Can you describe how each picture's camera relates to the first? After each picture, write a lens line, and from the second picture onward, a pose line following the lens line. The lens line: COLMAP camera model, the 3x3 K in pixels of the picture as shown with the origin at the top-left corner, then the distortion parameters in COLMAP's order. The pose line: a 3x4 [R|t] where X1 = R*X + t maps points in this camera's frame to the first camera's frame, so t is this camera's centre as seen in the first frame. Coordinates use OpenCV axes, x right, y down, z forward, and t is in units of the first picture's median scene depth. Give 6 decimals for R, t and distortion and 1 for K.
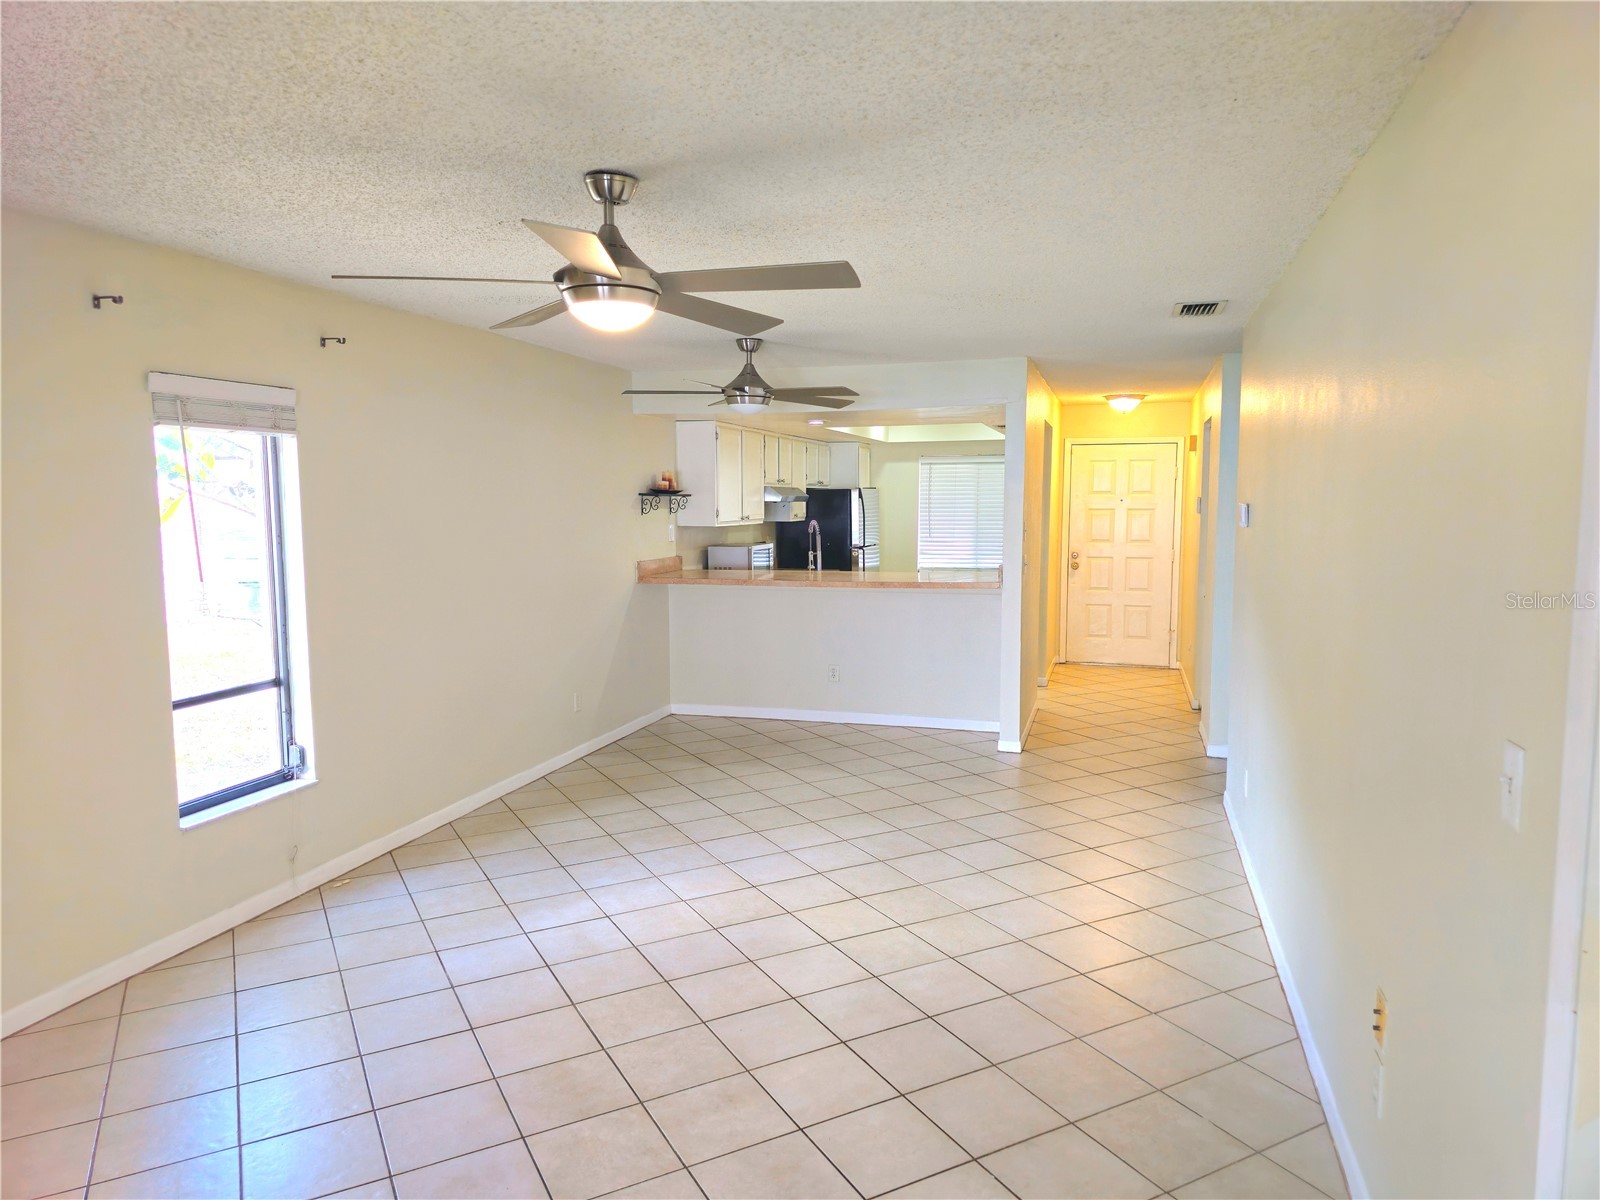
lens RADIAL K [[1050.5, 0, 800.0], [0, 1050.5, 600.0], [0, 0, 1]] dist [0.087484, -0.003862]
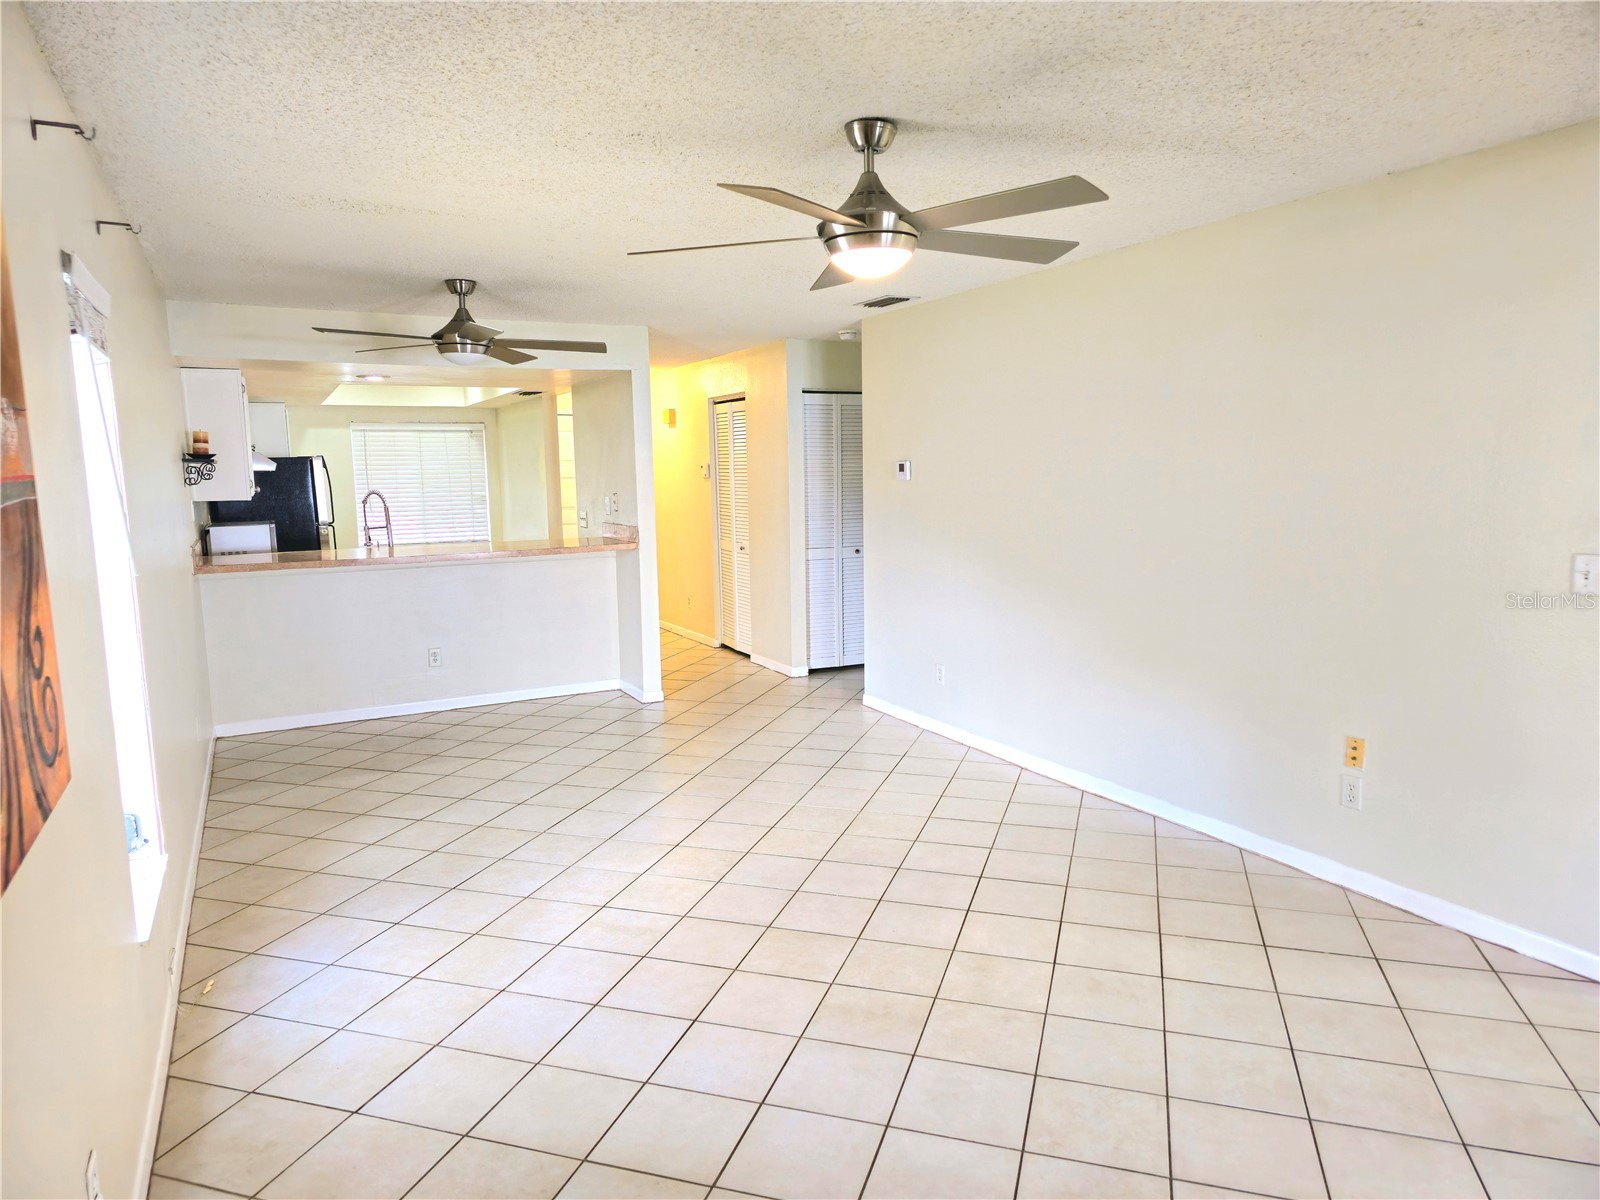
lens RADIAL K [[1050.5, 0, 800.0], [0, 1050.5, 600.0], [0, 0, 1]] dist [0.087484, -0.003862]
pose [[0.739046, -0.098883, 0.666358, -0.461127], [0.085710, 0.994932, 0.052582, -0.000886], [-0.668180, 0.018253, 0.743776, 0.139066]]
